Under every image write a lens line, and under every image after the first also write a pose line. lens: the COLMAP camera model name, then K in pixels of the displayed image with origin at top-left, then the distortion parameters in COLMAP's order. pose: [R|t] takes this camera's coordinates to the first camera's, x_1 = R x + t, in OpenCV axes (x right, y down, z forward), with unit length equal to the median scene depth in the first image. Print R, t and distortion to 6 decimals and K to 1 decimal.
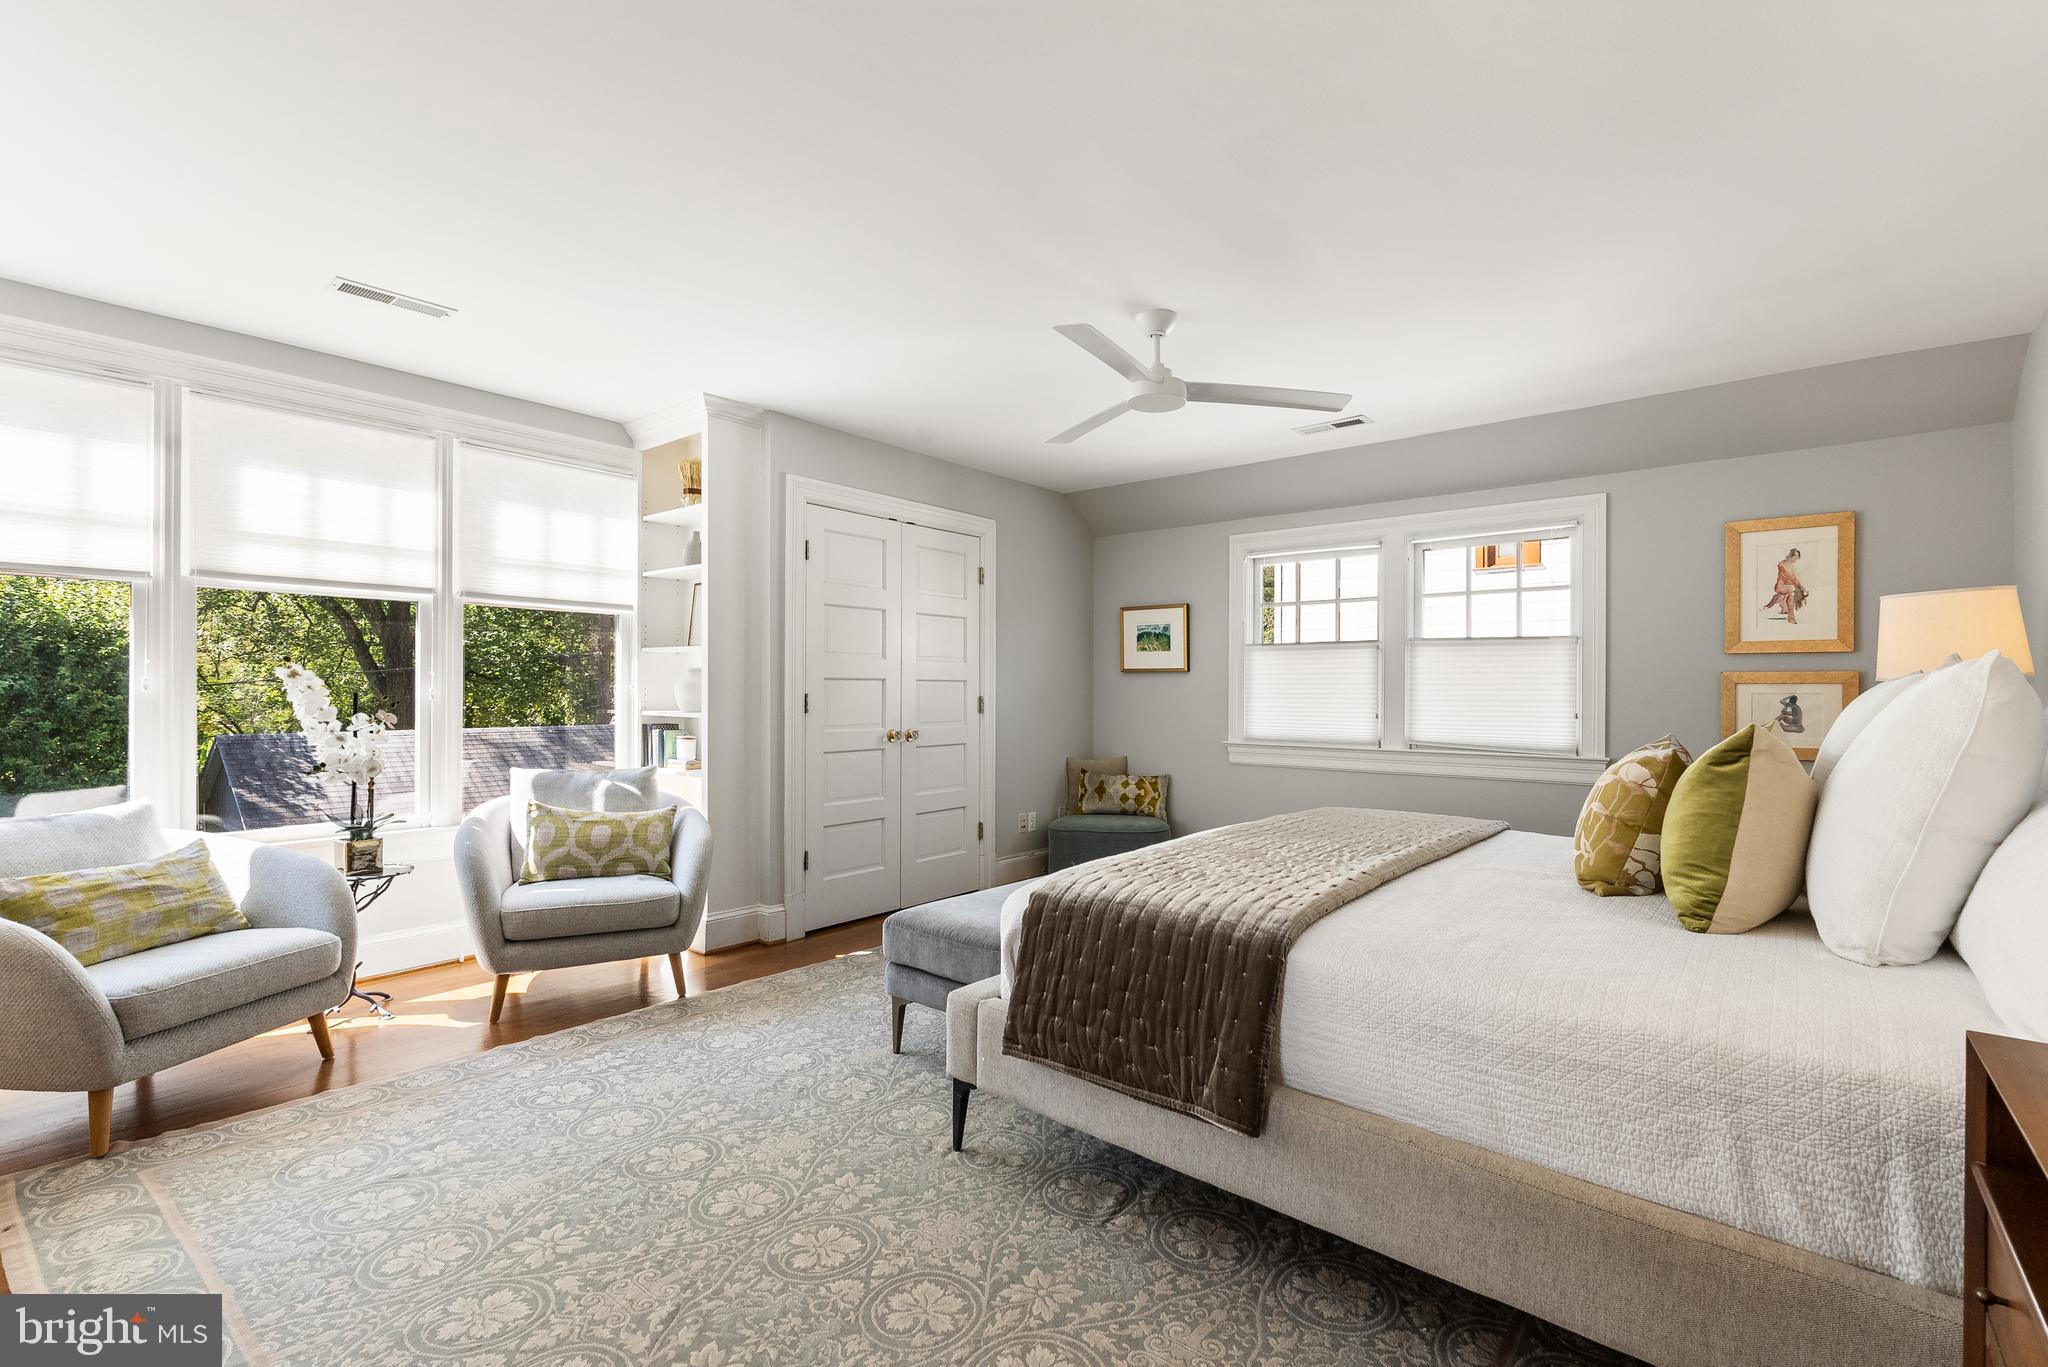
lens RADIAL K [[938.9, 0, 1030.8], [0, 938.9, 687.3], [0, 0, 1]] dist [0.003955, 0.000151]
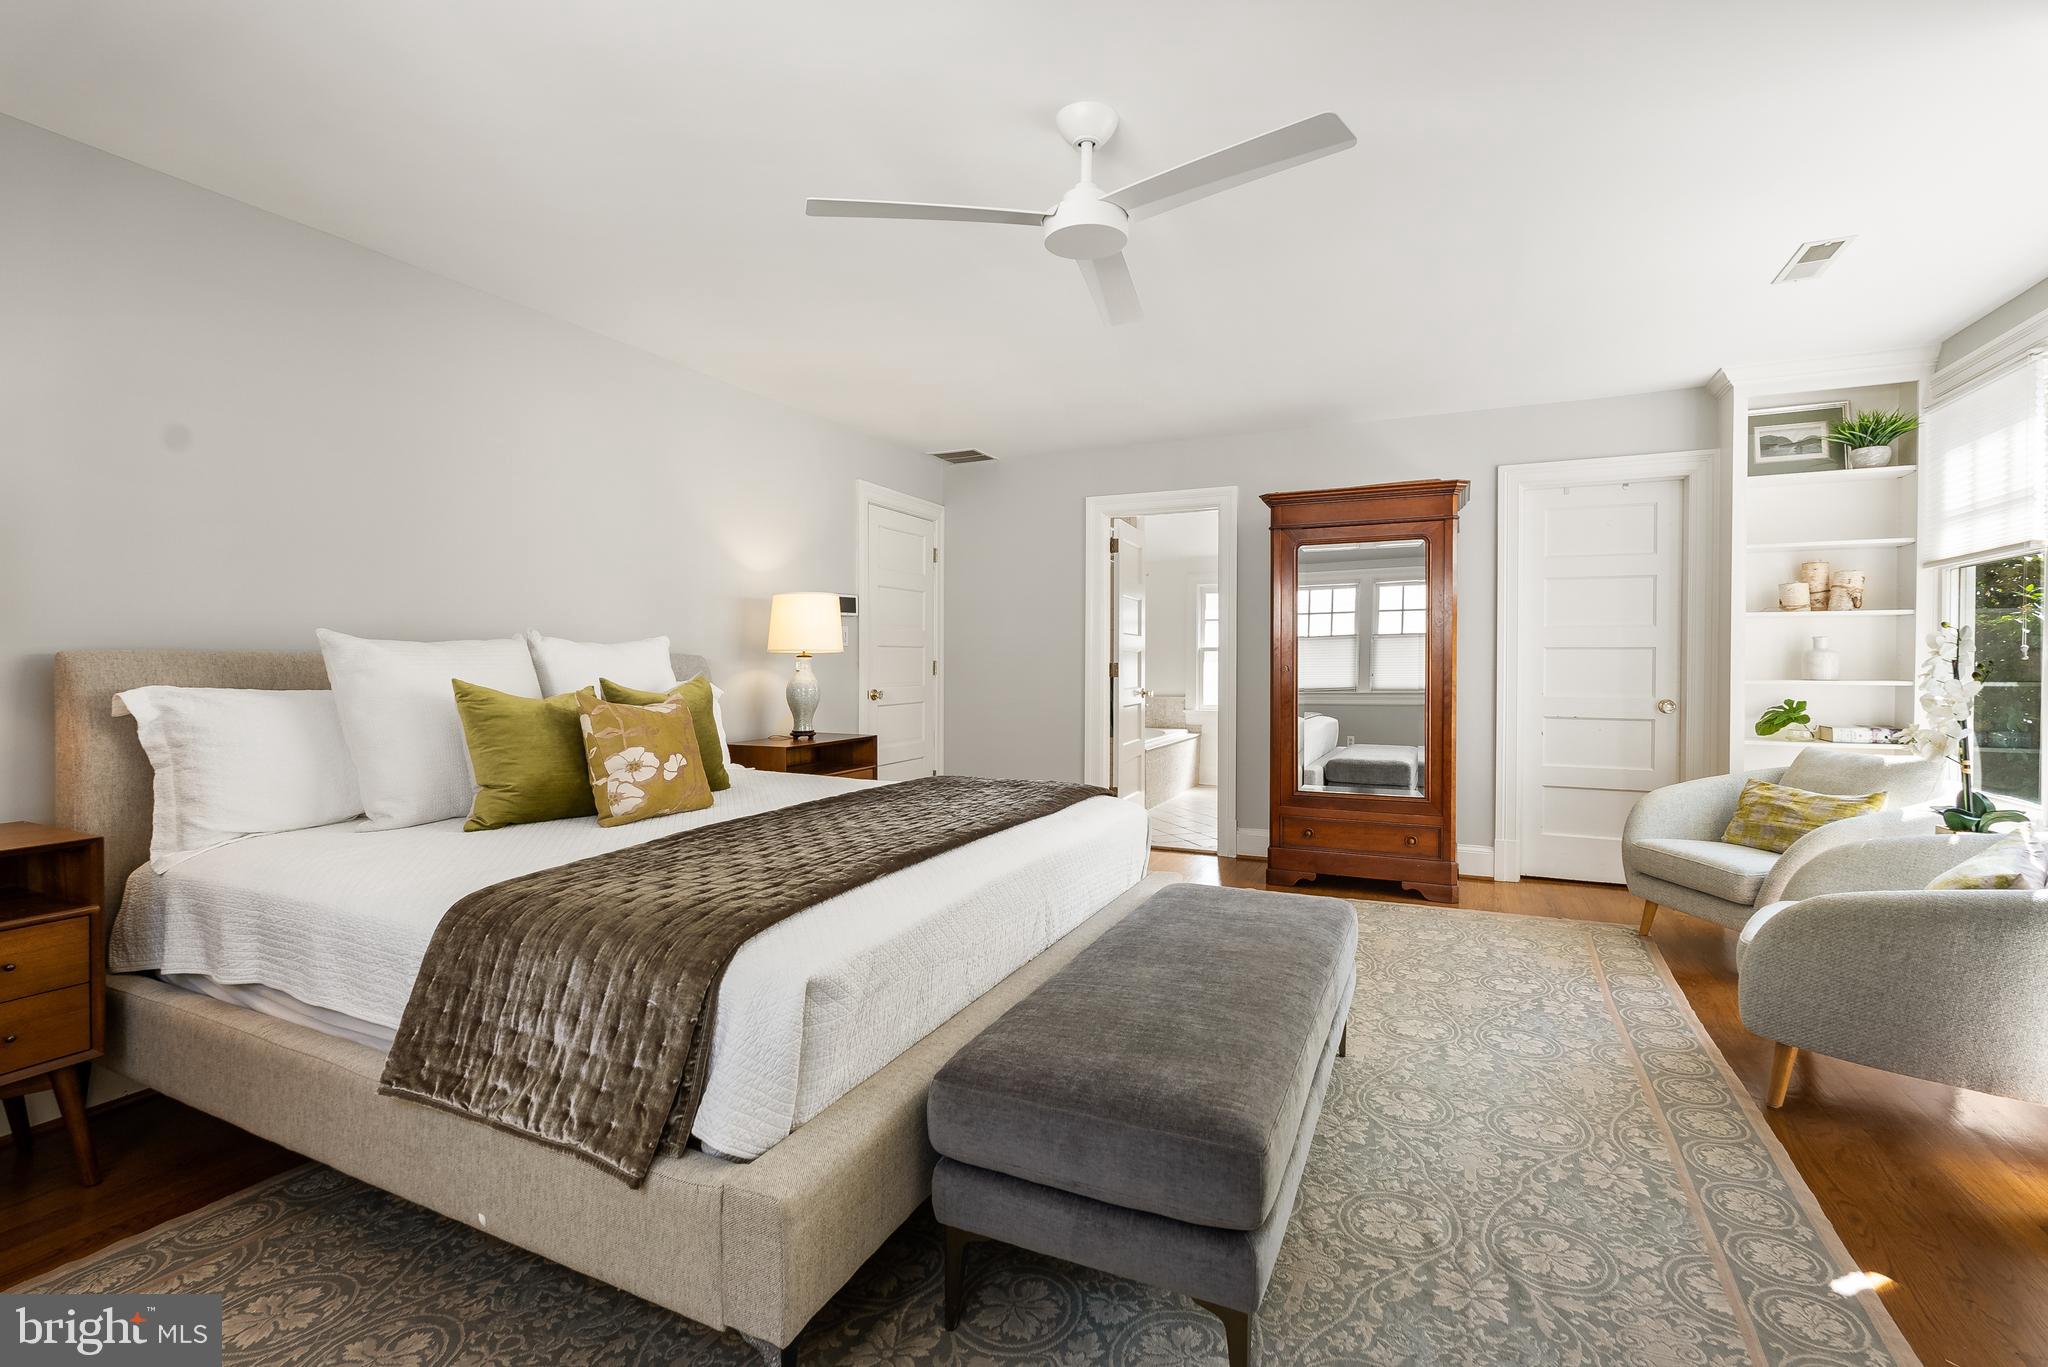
lens RADIAL K [[938.9, 0, 1021.8], [0, 938.9, 677.8], [0, 0, 1]] dist [0.003955, 0.000151]
pose [[-0.970567, 0.006713, -0.240738, 0.339543], [0.004385, 0.999938, 0.010203, 0.008299], [0.240792, 0.008847, -0.970536, 1.616352]]
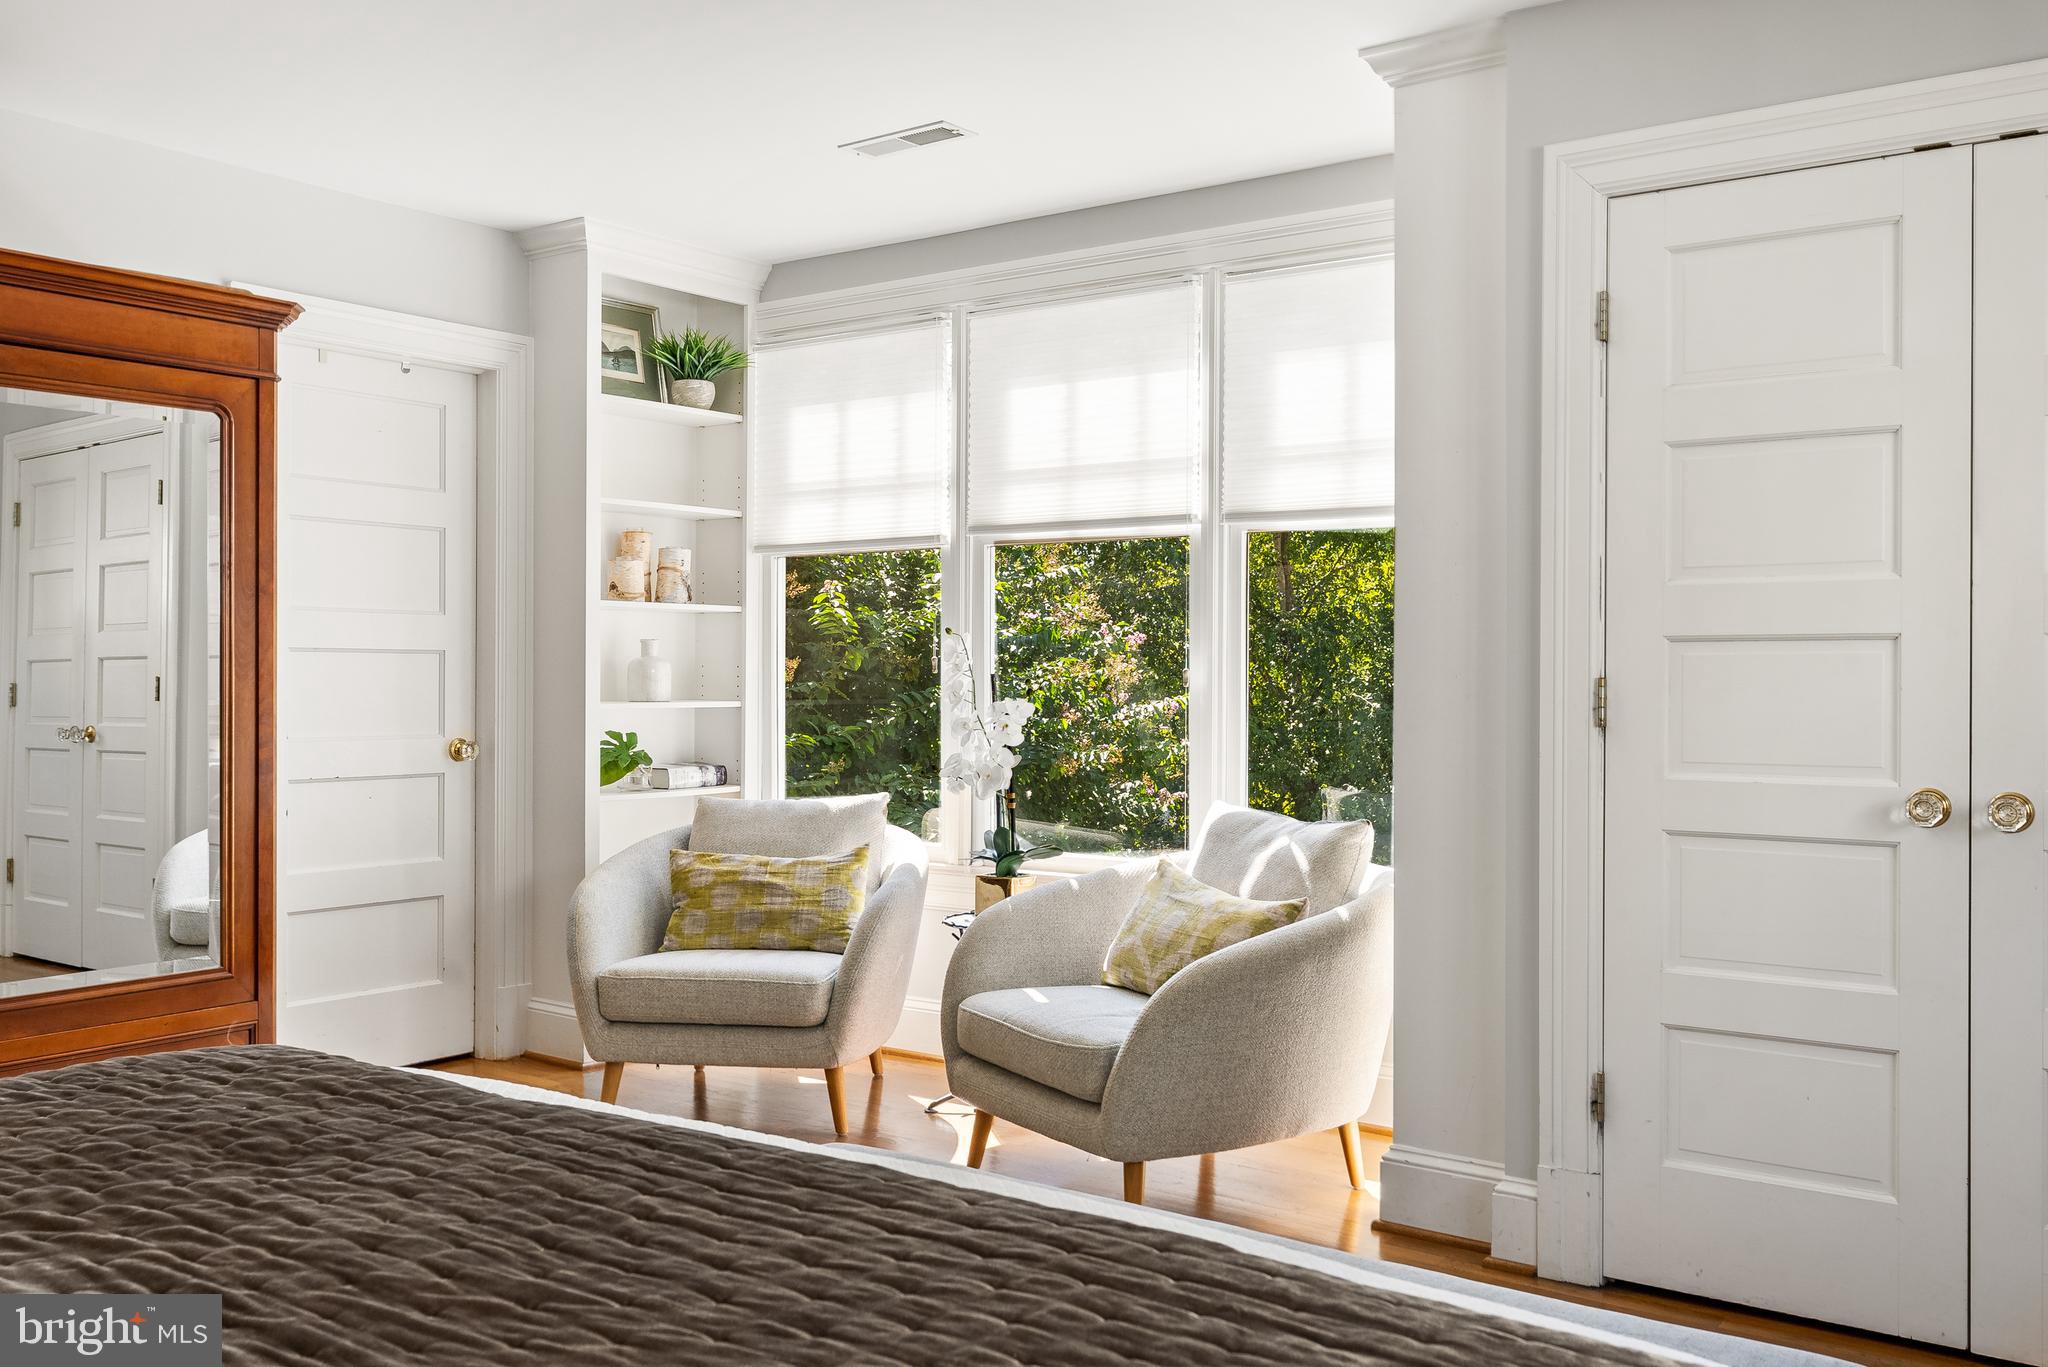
lens RADIAL K [[1782.1, 0, 1029.7], [0, 1782.1, 681.7], [0, 0, 1]] dist [0.016988, 0.003545]
pose [[0.039888, 0.006850, -0.999181, 0.666265], [0.005808, 0.999958, 0.007087, 0.001046], [0.999187, -0.006086, 0.039847, 0.951435]]
